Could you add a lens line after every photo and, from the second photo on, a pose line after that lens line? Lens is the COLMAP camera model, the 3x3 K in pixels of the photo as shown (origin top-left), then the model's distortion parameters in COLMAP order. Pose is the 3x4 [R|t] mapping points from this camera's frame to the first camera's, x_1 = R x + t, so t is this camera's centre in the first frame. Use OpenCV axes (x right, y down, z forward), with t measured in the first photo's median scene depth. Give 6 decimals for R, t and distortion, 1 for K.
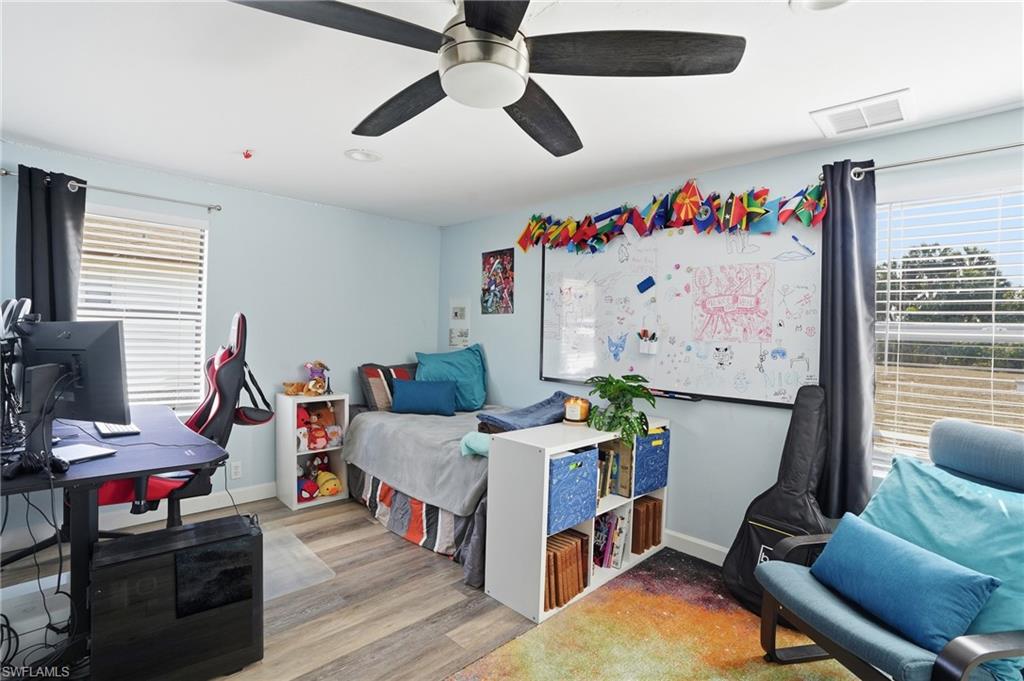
lens RADIAL K [[495.3, 0, 511.9], [0, 495.3, 333.6], [0, 0, 1]] dist [-0.067793, 0.026685]
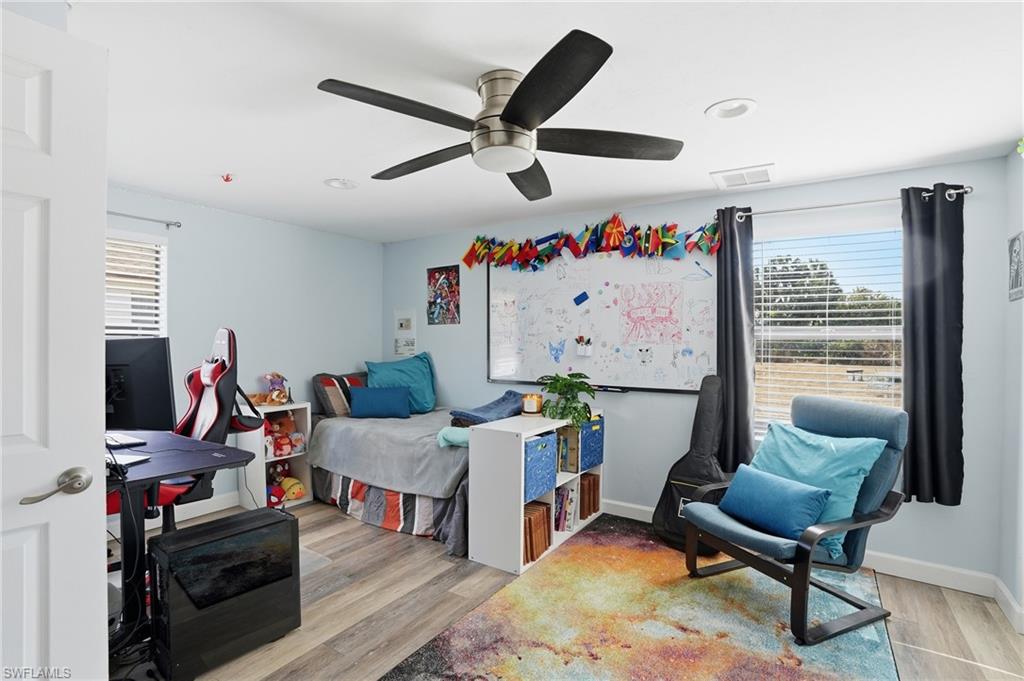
lens RADIAL K [[499.4, 0, 515.3], [0, 499.4, 344.9], [0, 0, 1]] dist [-0.070729, 0.028606]
pose [[0.976608, -0.024526, 0.213625, -0.170811], [0.022866, 0.999686, 0.010234, -0.002330], [-0.213809, -0.005110, 0.976862, -0.181567]]
